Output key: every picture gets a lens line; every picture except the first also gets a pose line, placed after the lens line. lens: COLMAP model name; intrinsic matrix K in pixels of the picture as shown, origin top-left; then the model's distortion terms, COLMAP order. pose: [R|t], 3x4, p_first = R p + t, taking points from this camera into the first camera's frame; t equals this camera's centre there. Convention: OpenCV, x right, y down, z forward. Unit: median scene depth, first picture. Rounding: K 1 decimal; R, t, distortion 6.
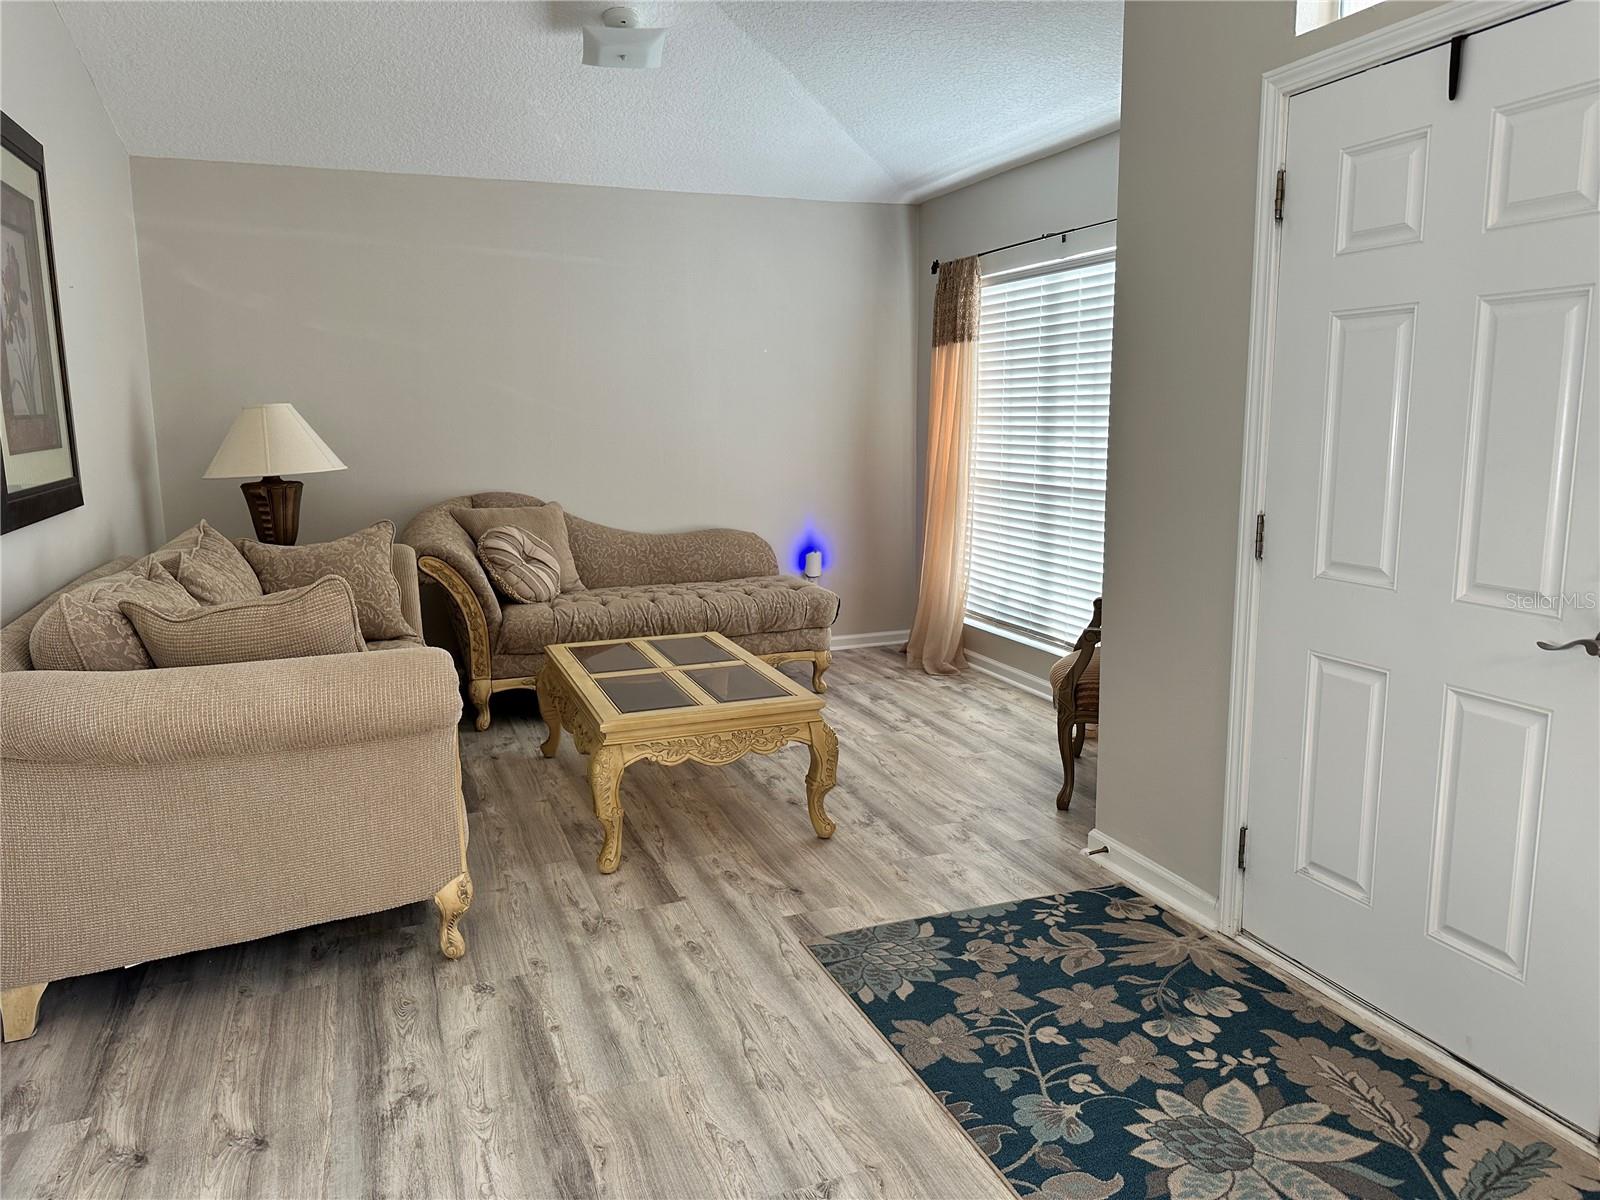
lens RADIAL K [[1119.1, 0, 797.5], [0, 1119.1, 594.1], [0, 0, 1]] dist [0.120604, -0.107975]
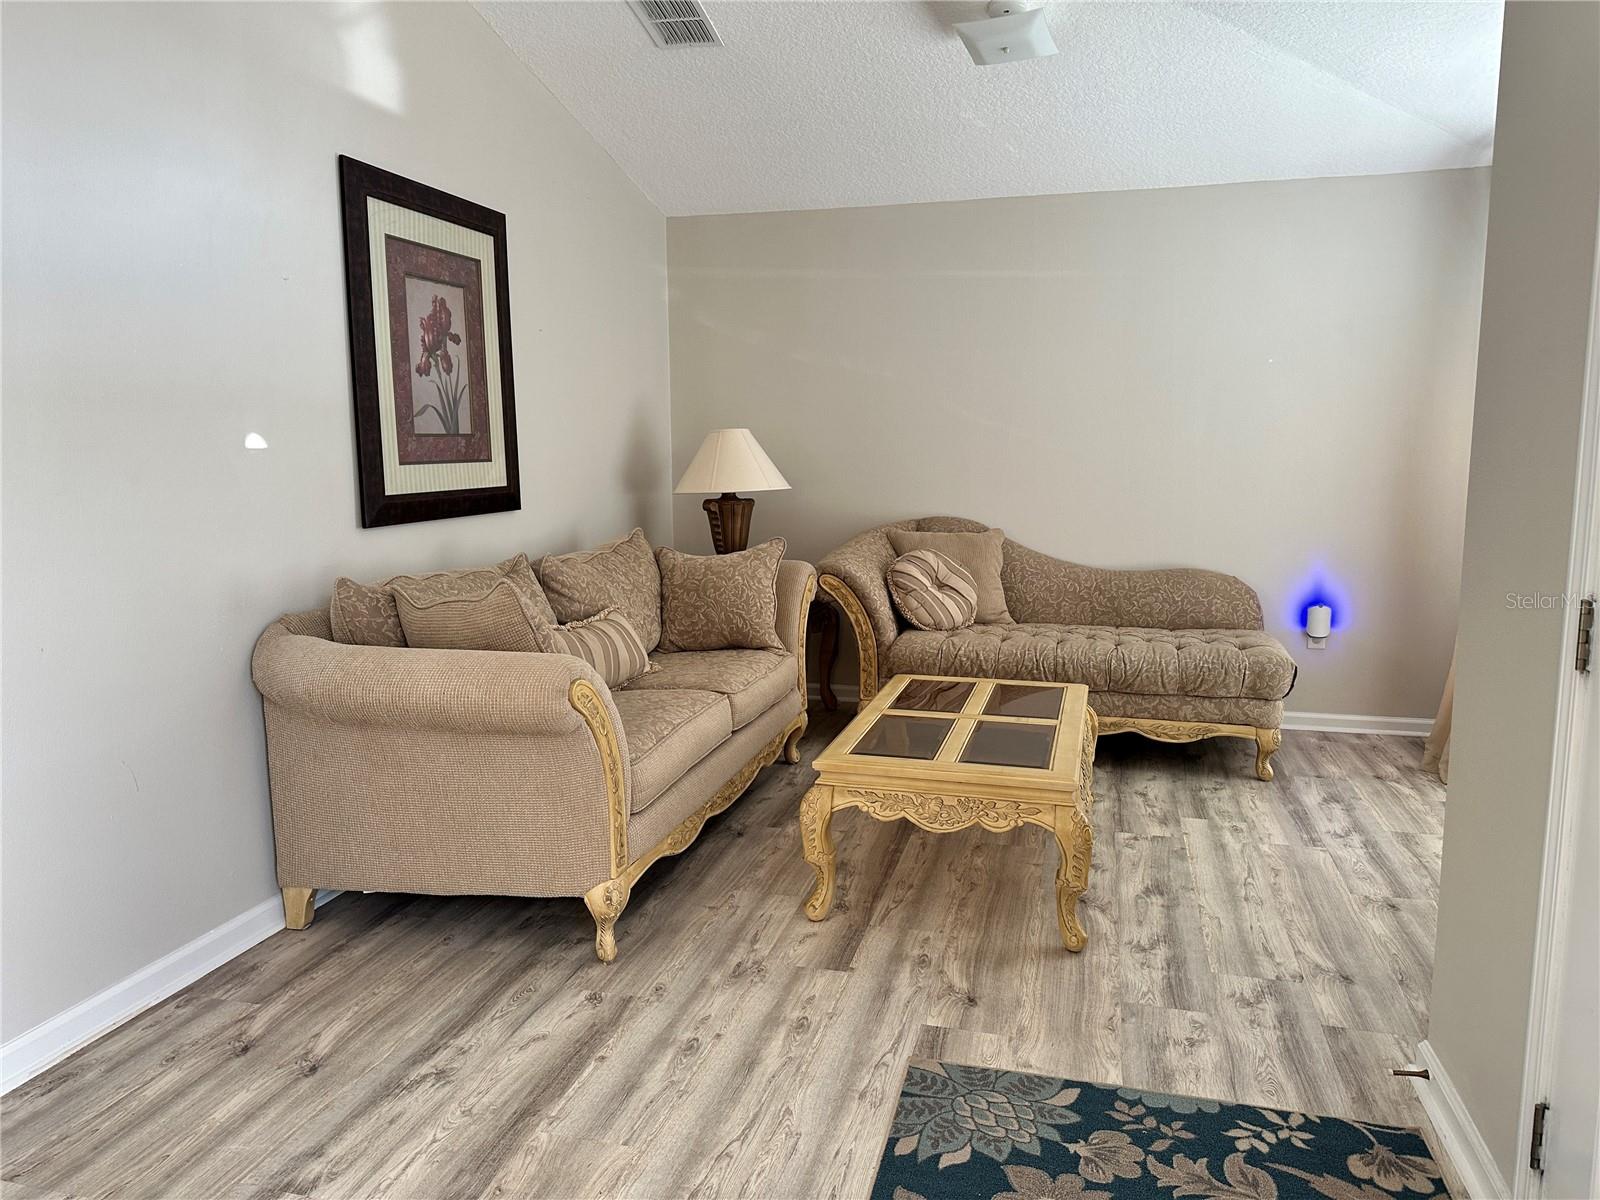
lens RADIAL K [[1126.4, 0, 800.5], [0, 1126.4, 600.2], [0, 0, 1]] dist [0.161259, -0.236204]
pose [[0.812336, 0.088633, -0.576416, 0.341140], [-0.098887, 0.995005, 0.013637, -0.029611], [0.574745, 0.045923, 0.817043, 0.204922]]
